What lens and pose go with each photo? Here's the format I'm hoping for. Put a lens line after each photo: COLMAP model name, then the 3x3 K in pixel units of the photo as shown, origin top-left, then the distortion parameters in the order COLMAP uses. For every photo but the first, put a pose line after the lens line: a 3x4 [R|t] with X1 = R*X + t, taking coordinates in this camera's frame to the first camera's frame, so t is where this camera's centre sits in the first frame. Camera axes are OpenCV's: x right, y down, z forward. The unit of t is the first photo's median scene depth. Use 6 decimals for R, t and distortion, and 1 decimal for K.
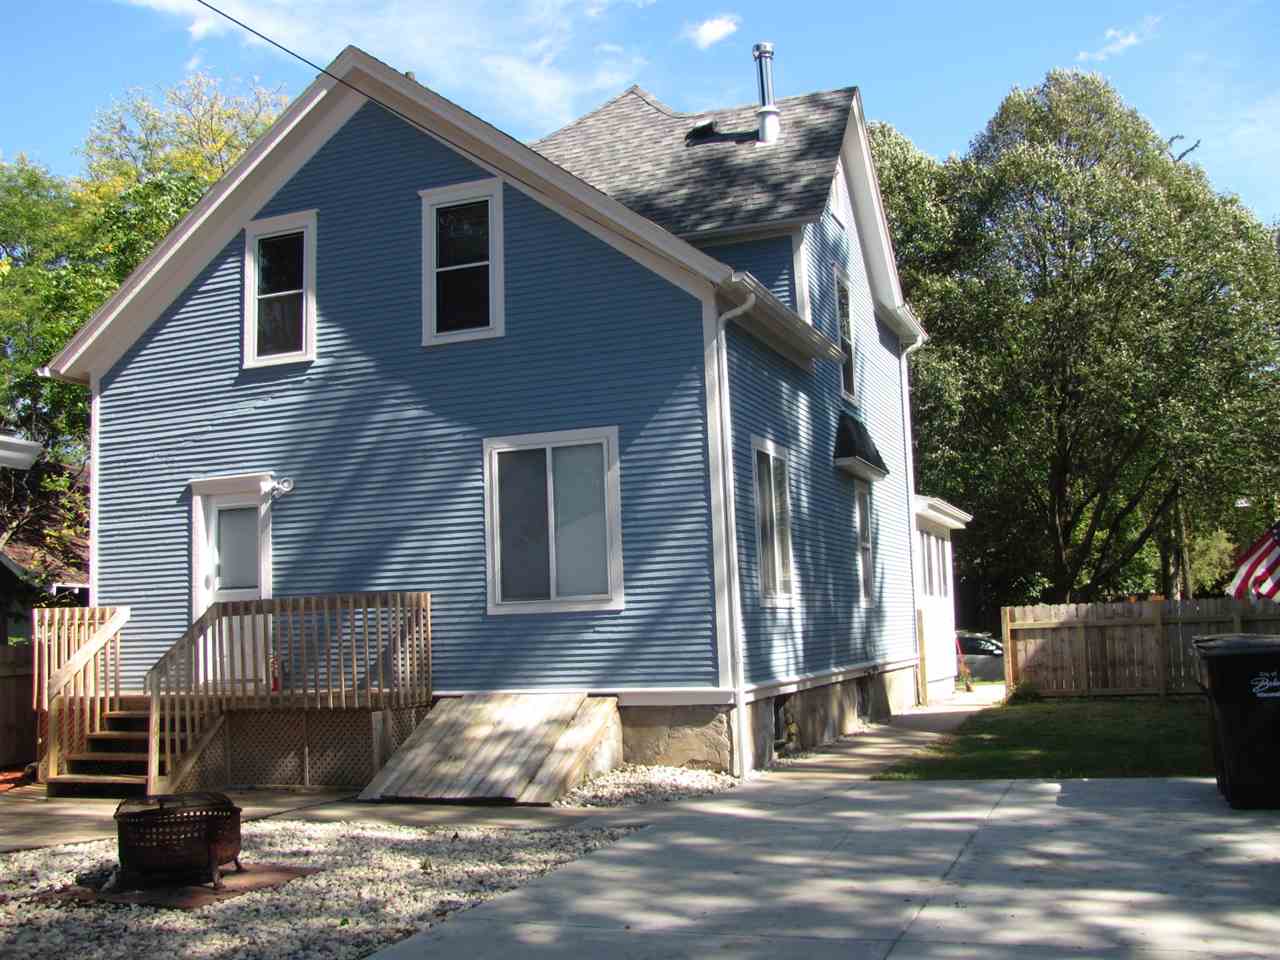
lens RADIAL K [[1365.5, 0, 646.3], [0, 1365.5, 473.2], [0, 0, 1]] dist [-0.228047, 0.295950]
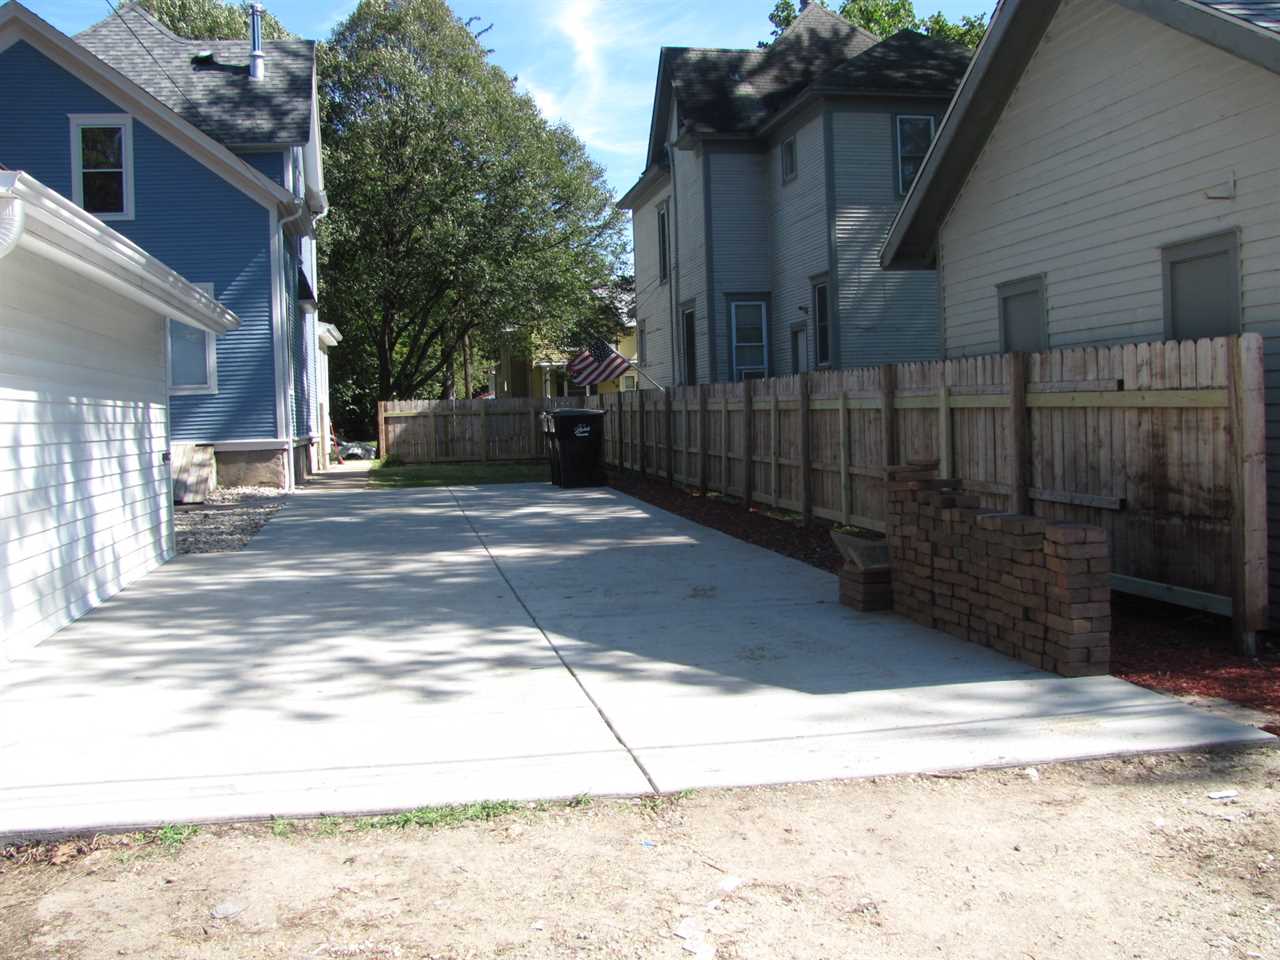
lens RADIAL K [[1365.5, 0, 646.3], [0, 1365.5, 473.2], [0, 0, 1]] dist [-0.228047, 0.295950]
pose [[0.854384, -0.016138, 0.519391, -0.294860], [-0.056926, 0.990595, 0.124421, -0.025922], [-0.516514, -0.135870, 0.845431, -0.468955]]
